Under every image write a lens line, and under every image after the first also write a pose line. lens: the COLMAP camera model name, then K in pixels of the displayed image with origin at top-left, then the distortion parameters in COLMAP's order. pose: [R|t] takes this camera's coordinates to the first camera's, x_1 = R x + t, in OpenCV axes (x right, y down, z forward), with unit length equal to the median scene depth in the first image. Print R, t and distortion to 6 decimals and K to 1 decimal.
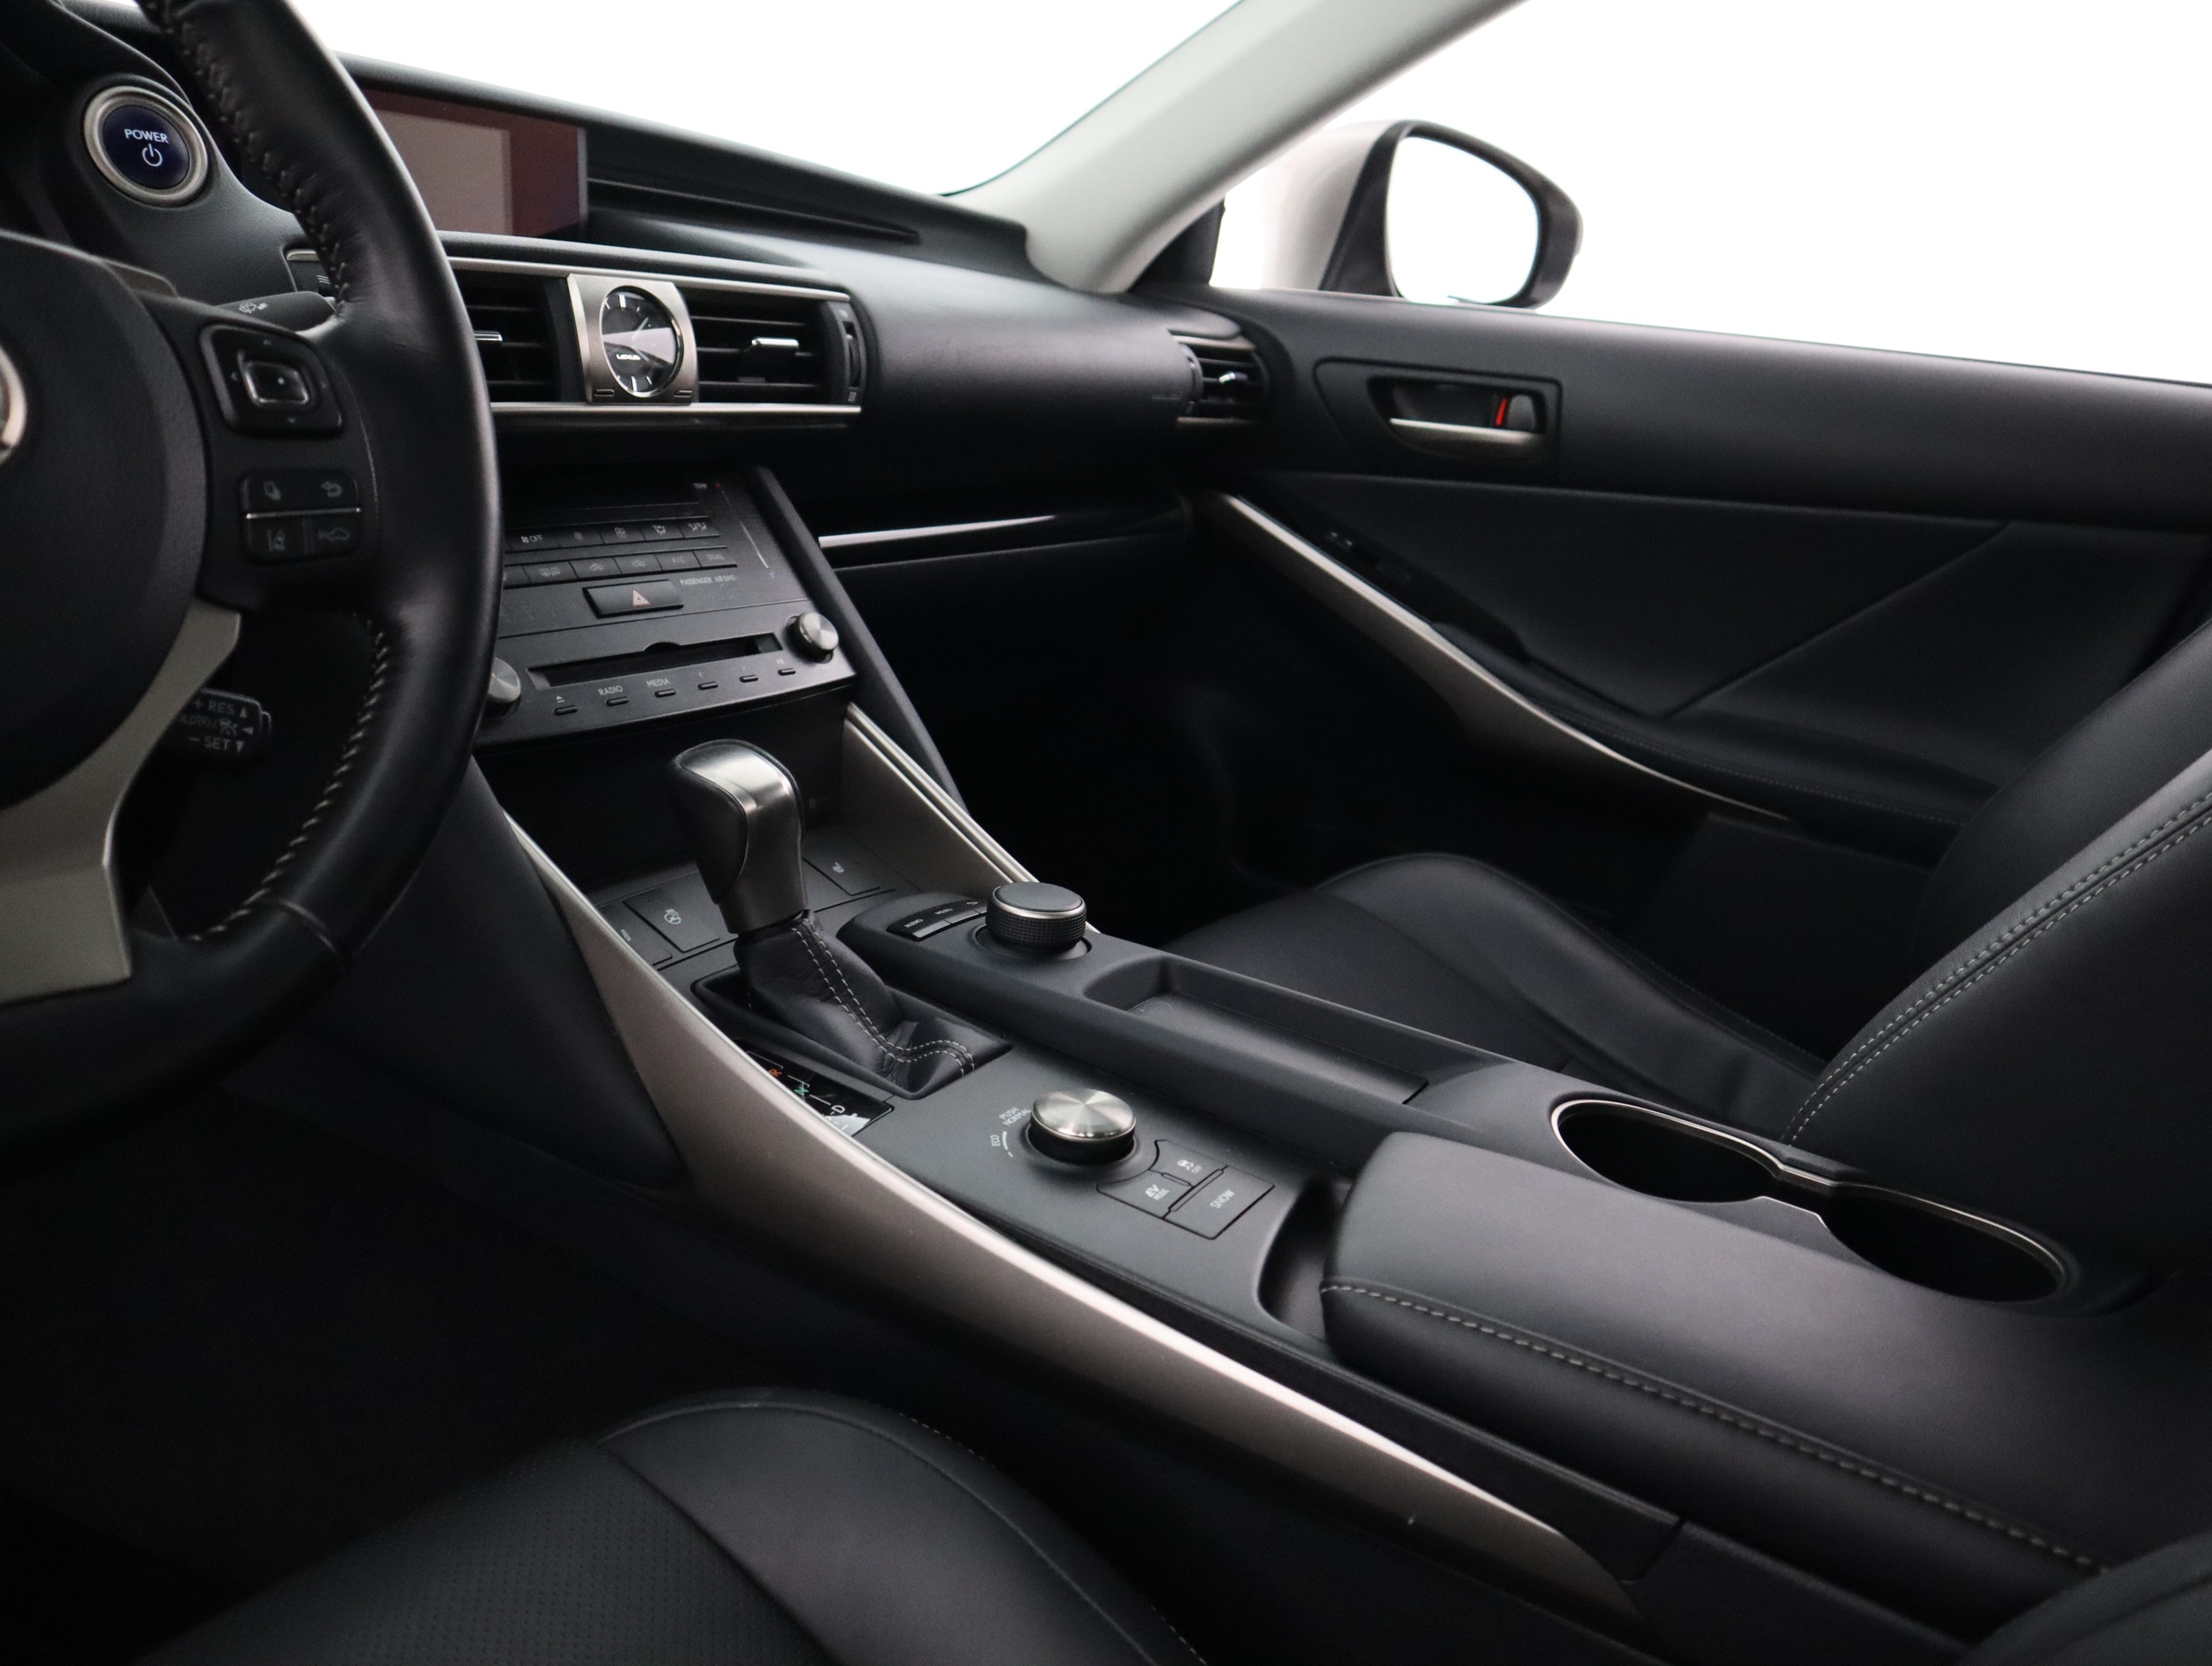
lens RADIAL K [[1737.1, 0, 1106.0], [0, 1737.1, 833.0], [0, 0, 1]] dist [-0.120182, 0.073125]
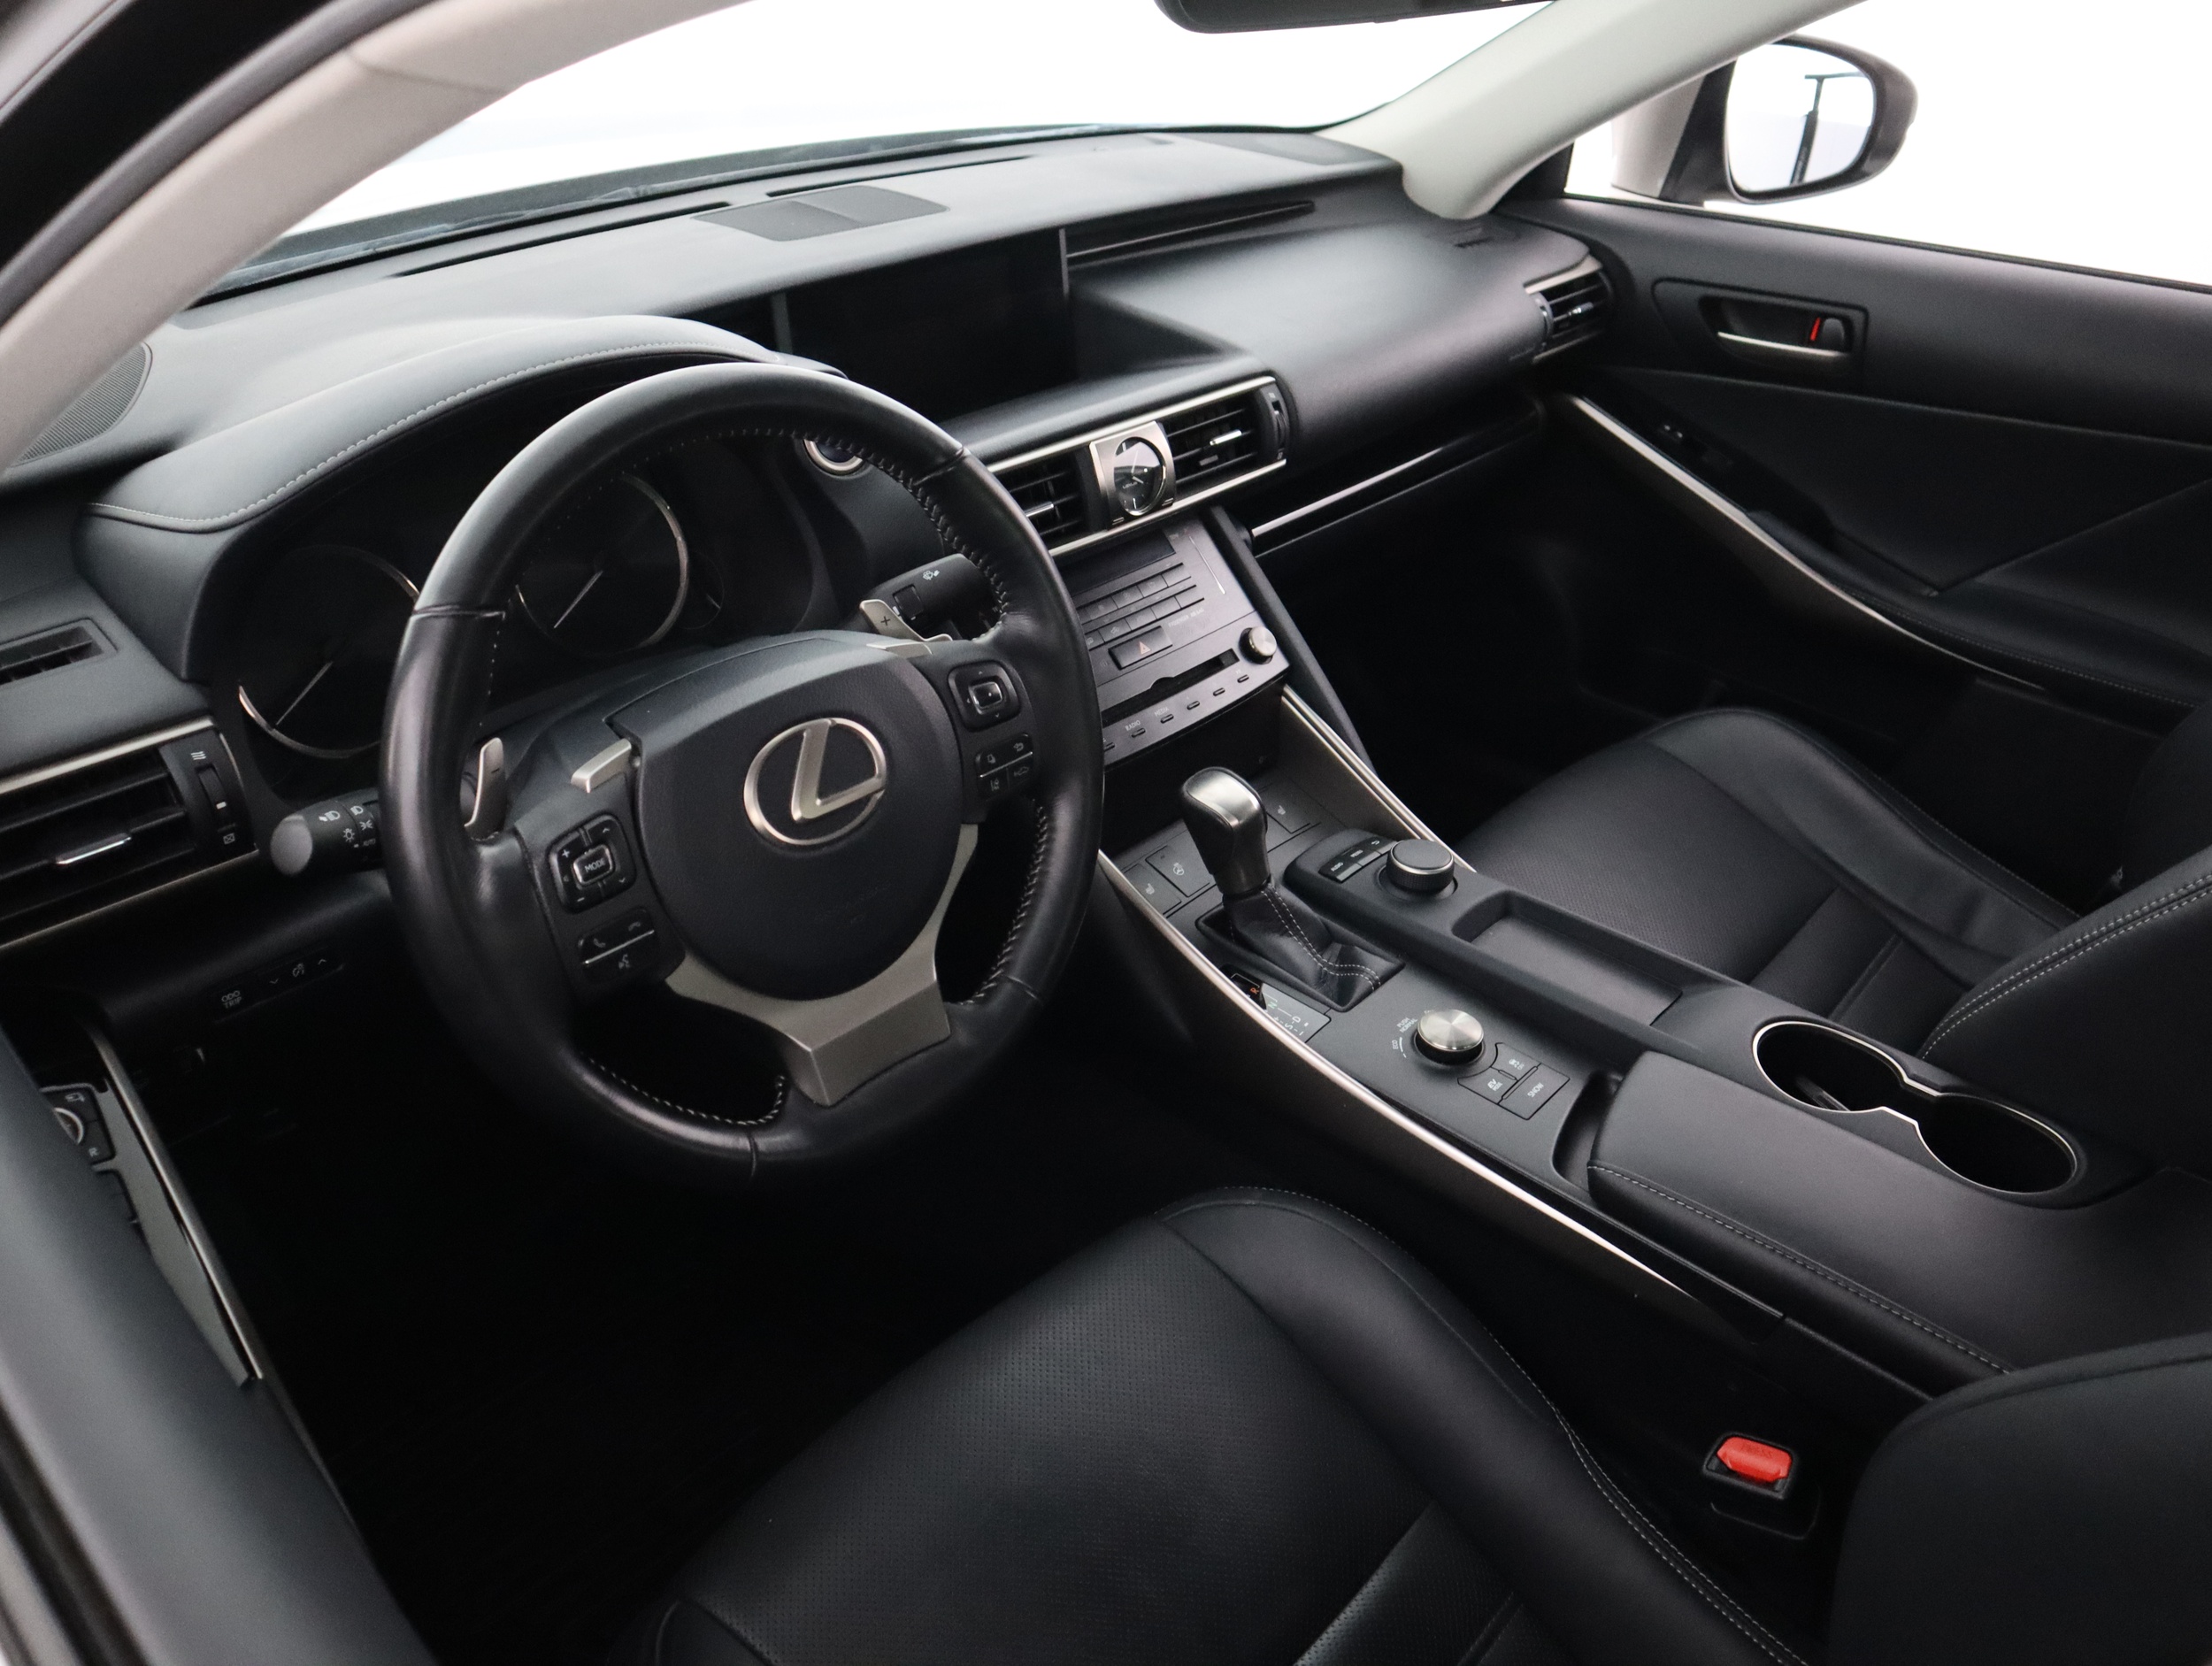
lens RADIAL K [[1737.1, 0, 1106.0], [0, 1737.1, 833.0], [0, 0, 1]] dist [-0.120182, 0.073125]
pose [[0.977256, 0.008698, -0.211883, 0.010501], [0.041040, 0.972511, 0.229213, -0.325402], [0.208052, -0.232695, 0.950035, -0.447496]]
